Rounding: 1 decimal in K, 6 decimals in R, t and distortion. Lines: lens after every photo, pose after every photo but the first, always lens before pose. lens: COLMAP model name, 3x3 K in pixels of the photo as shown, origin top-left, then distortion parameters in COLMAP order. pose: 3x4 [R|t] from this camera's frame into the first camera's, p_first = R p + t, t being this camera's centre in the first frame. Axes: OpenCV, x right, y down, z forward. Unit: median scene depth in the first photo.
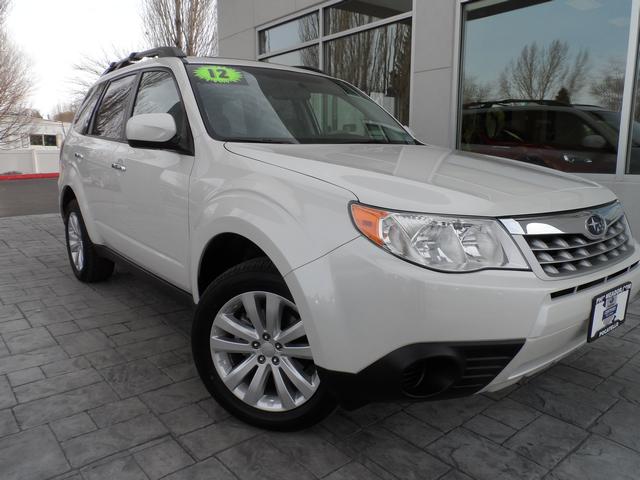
lens RADIAL K [[475.3, 0, 320.0], [0, 475.3, 240.0], [0, 0, 1]] dist [-0.008945, -0.005789]
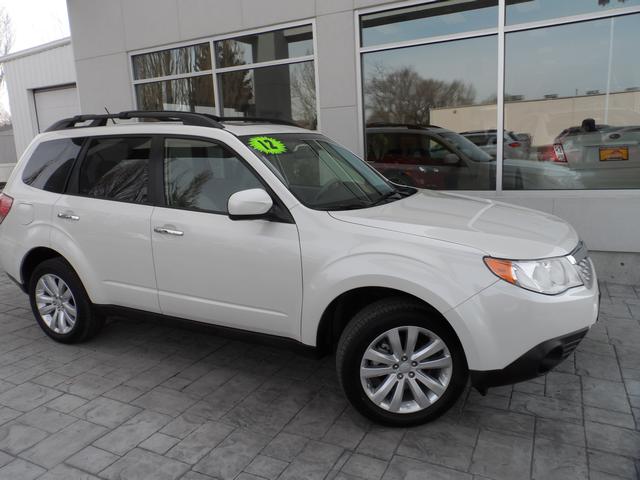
lens RADIAL K [[471.0, 0, 320.0], [0, 471.0, 240.0], [0, 0, 1]] dist [-0.020772, -0.001147]
pose [[0.922944, -0.114293, 0.367575, -0.755185], [0.114035, 0.993222, 0.022500, -0.179655], [-0.367655, 0.021151, 0.929722, -0.148234]]
